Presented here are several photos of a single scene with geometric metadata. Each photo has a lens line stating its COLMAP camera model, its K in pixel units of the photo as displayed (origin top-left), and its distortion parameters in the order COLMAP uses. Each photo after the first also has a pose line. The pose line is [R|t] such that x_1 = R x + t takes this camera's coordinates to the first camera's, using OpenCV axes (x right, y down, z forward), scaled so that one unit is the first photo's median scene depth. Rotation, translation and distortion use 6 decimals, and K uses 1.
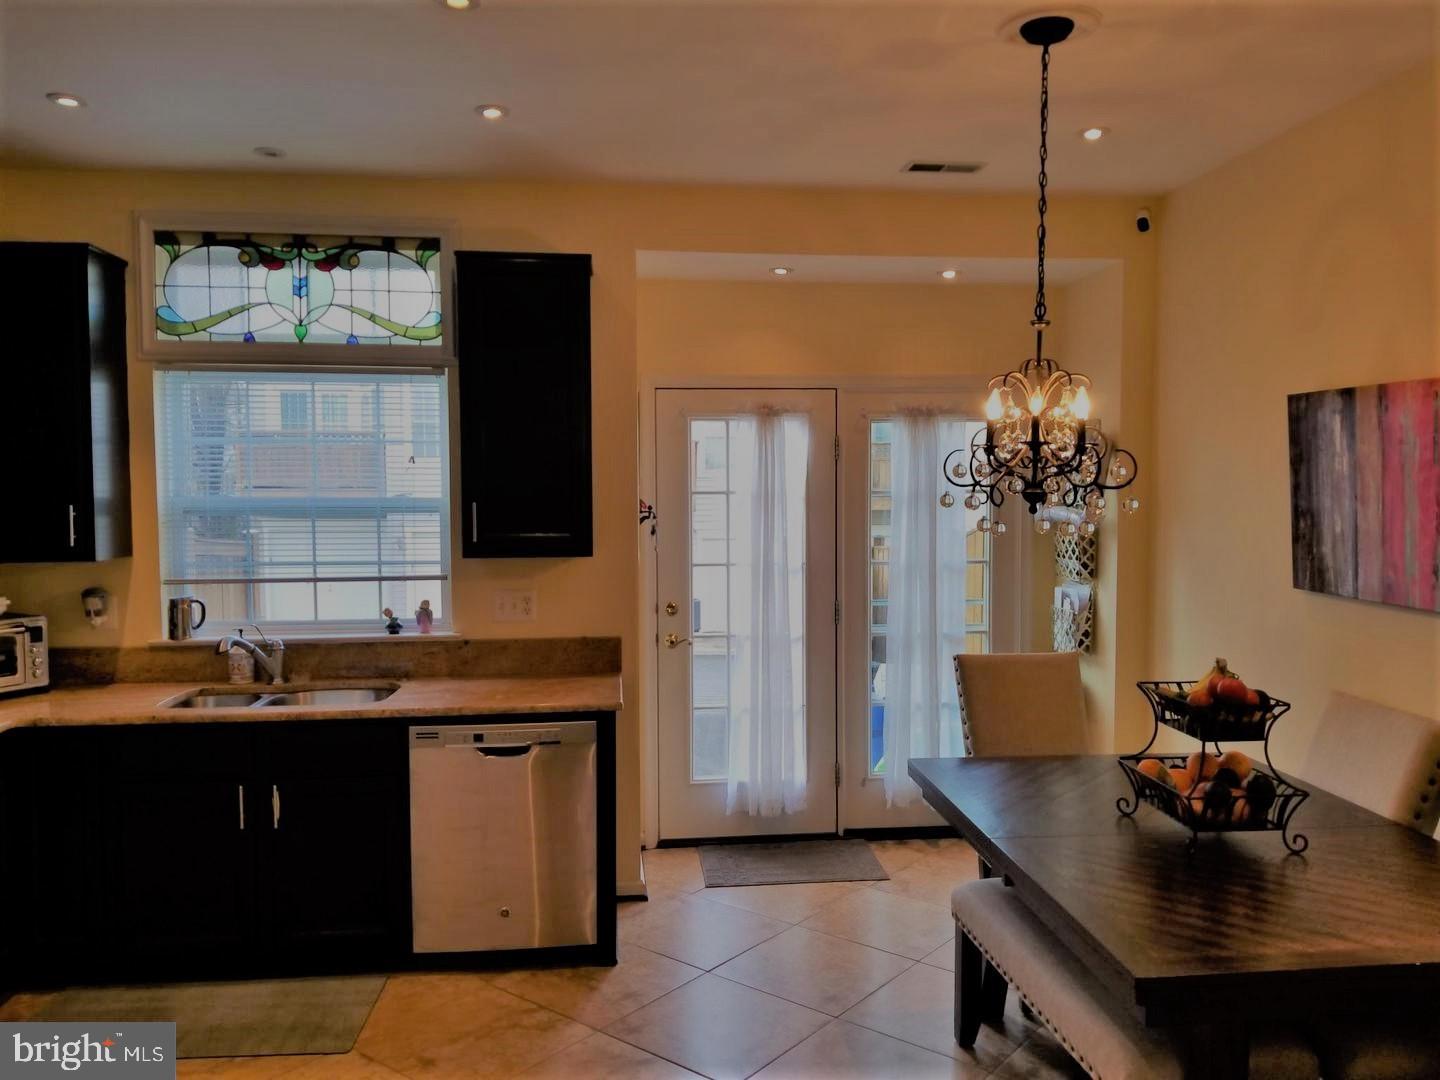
lens RADIAL K [[1189.1, 0, 720.0], [0, 1189.1, 540.0], [0, 0, 1]] dist [0.130634, -0.236846]
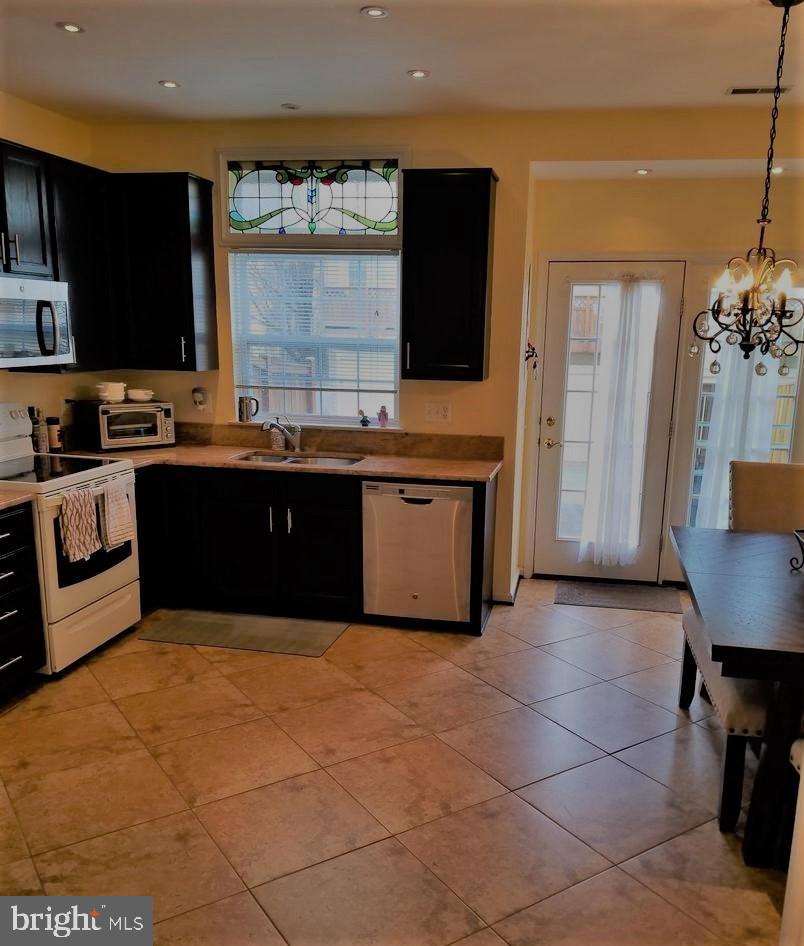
lens RADIAL K [[904.3, 0, 404.3], [0, 904.3, 561.7], [0, 0, 1]] dist [0.088696, -0.118095]
pose [[0.950797, 0.098570, -0.293717, 0.158985], [-0.037345, 0.977589, 0.207184, 0.002678], [0.307557, -0.186021, 0.933169, -0.153941]]
